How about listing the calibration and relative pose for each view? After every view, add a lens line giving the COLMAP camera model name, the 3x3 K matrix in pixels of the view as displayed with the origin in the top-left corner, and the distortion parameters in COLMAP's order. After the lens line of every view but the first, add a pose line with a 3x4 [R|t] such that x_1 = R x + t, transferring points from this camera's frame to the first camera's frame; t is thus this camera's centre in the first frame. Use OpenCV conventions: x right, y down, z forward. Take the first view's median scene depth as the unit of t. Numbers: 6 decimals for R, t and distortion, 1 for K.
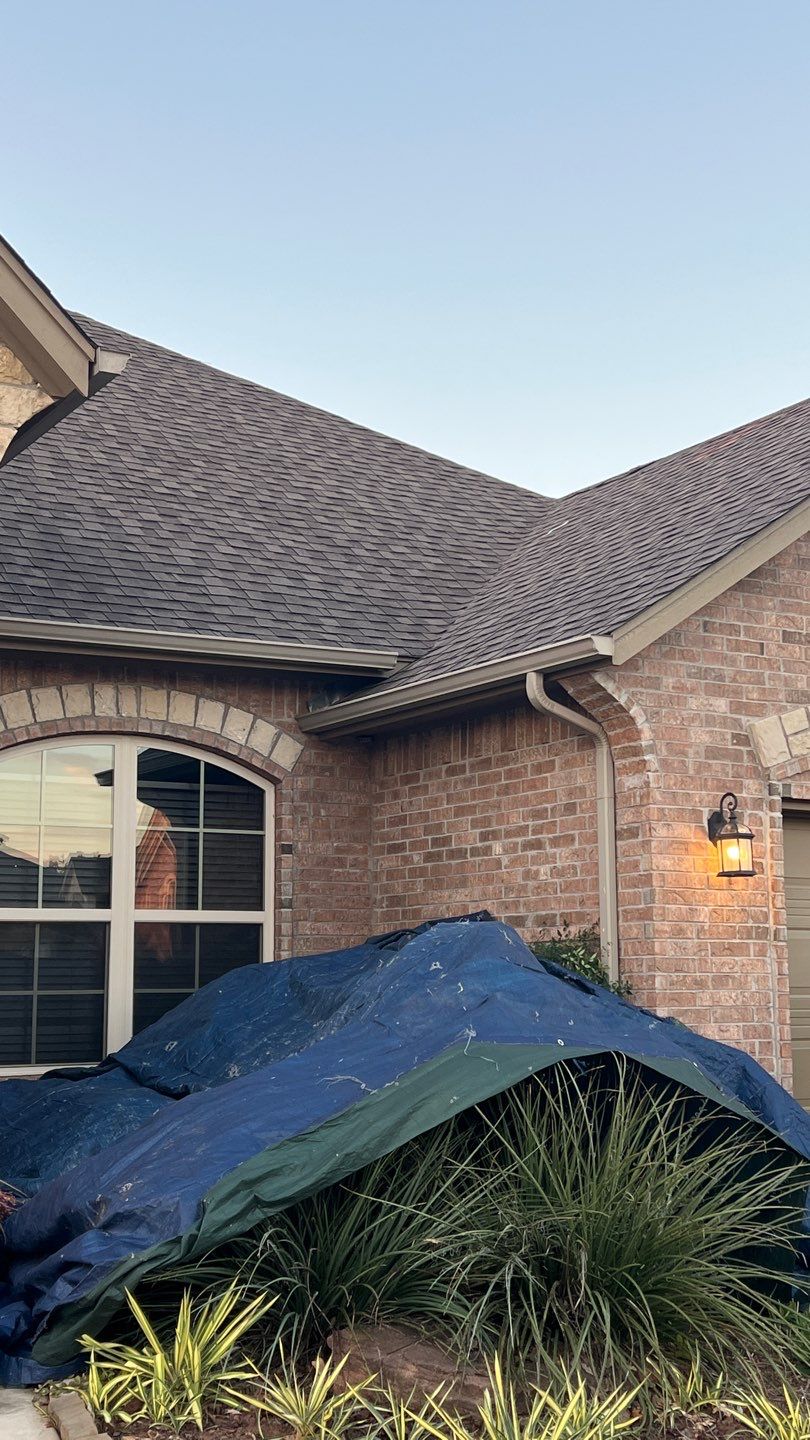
lens RADIAL K [[1814.8, 0, 454.3], [0, 1814.8, 725.8], [0, 0, 1]] dist [0.100405, 0.000000]
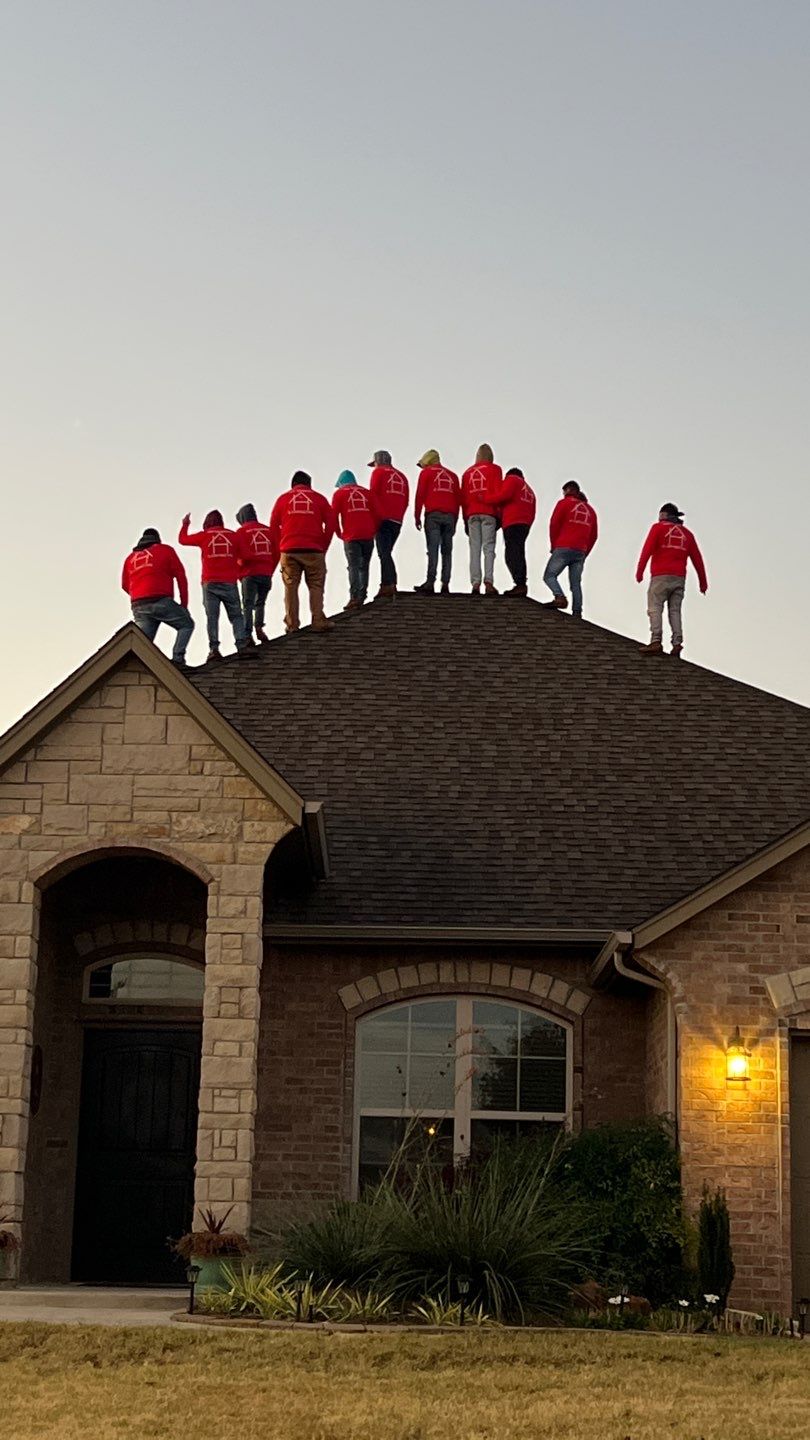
lens RADIAL K [[2567.0, 0, 425.3], [0, 2567.0, 738.3], [0, 0, 1]] dist [0.144341, 0.000000]
pose [[0.863883, -0.078147, -0.497593, 1.002416], [0.041030, 0.995526, -0.085114, -0.030163], [0.502018, 0.053112, 0.863225, -1.004193]]
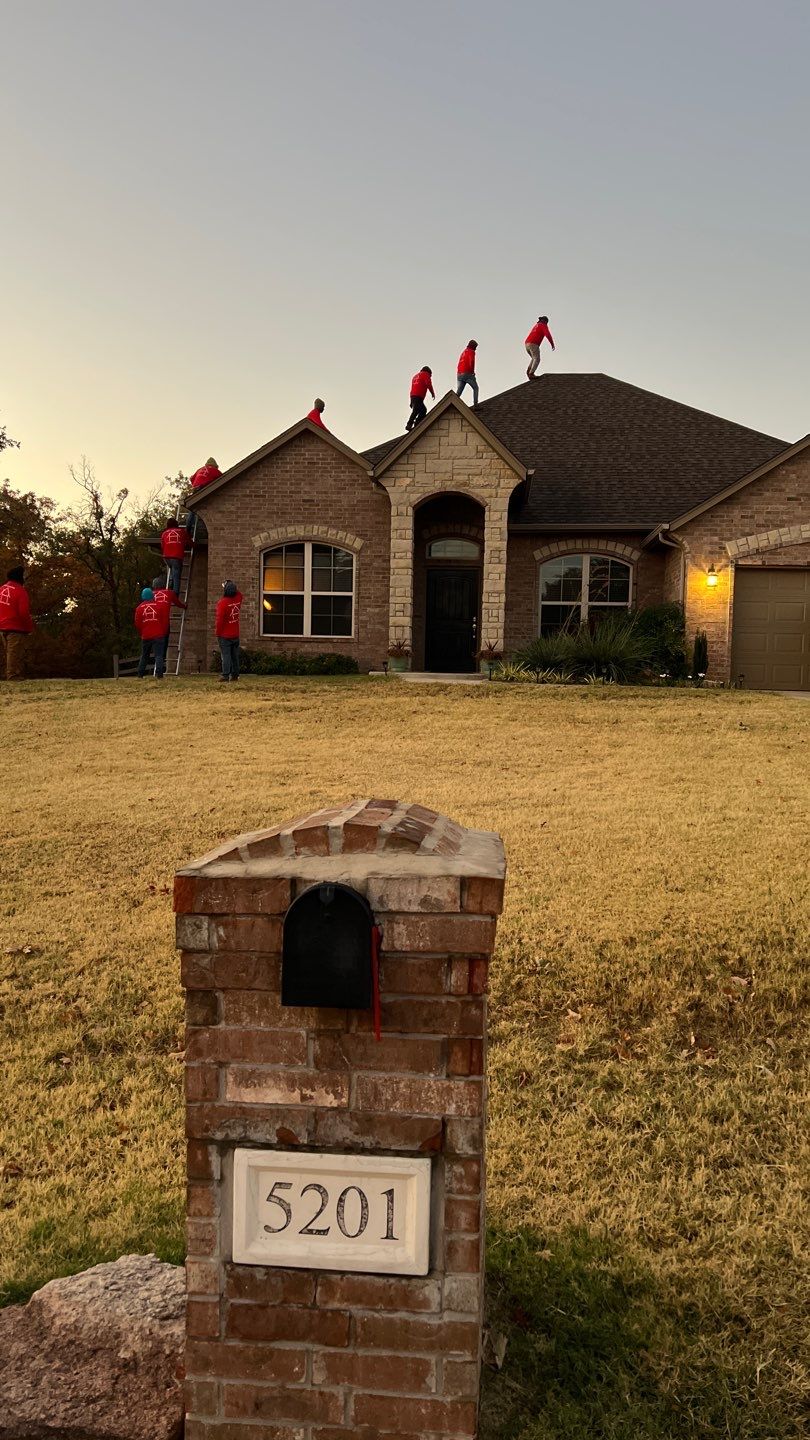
lens RADIAL K [[1090.4, 0, 407.6], [0, 1090.4, 744.8], [0, 0, 1]] dist [0.082118, -0.084378]
pose [[0.812681, 0.059764, -0.579636, 0.926002], [0.052661, 0.983124, 0.175199, -0.023441], [0.580325, -0.172905, 0.795818, -1.132195]]
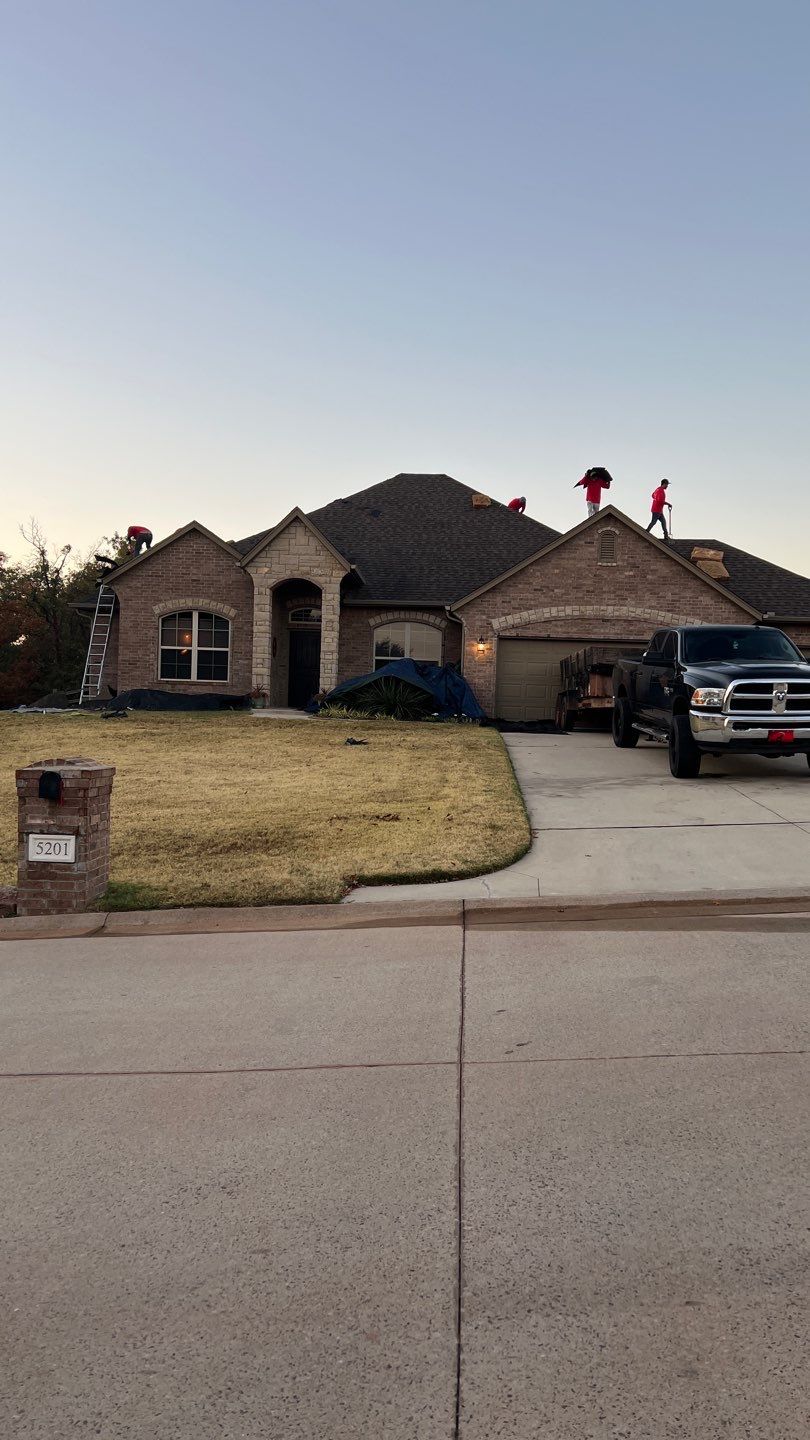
lens RADIAL K [[1090.4, 0, 417.4], [0, 1090.4, 747.4], [0, 0, 1]] dist [0.082118, -0.084378]
pose [[0.838315, 0.053481, -0.542556, 1.634271], [0.036452, 0.987451, 0.153659, -0.123882], [0.543966, -0.148592, 0.825846, -1.628905]]
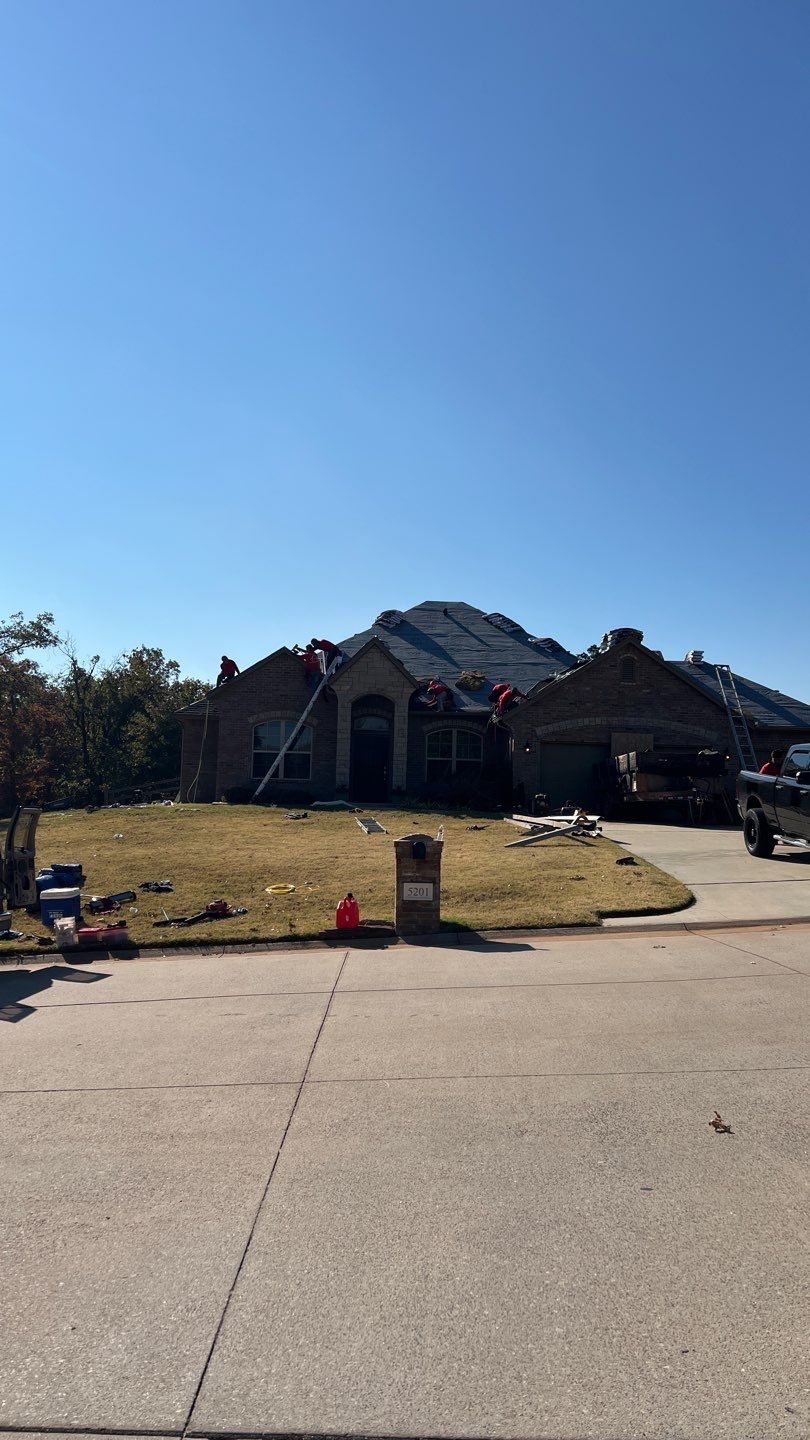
lens RADIAL K [[1090.4, 0, 392.6], [0, 1090.4, 732.4], [0, 0, 1]] dist [0.082118, -0.084378]
pose [[0.868629, -0.001508, -0.495460, 1.550649], [0.034219, 0.997790, 0.056955, -0.210991], [0.494279, -0.066426, 0.866762, -2.379807]]
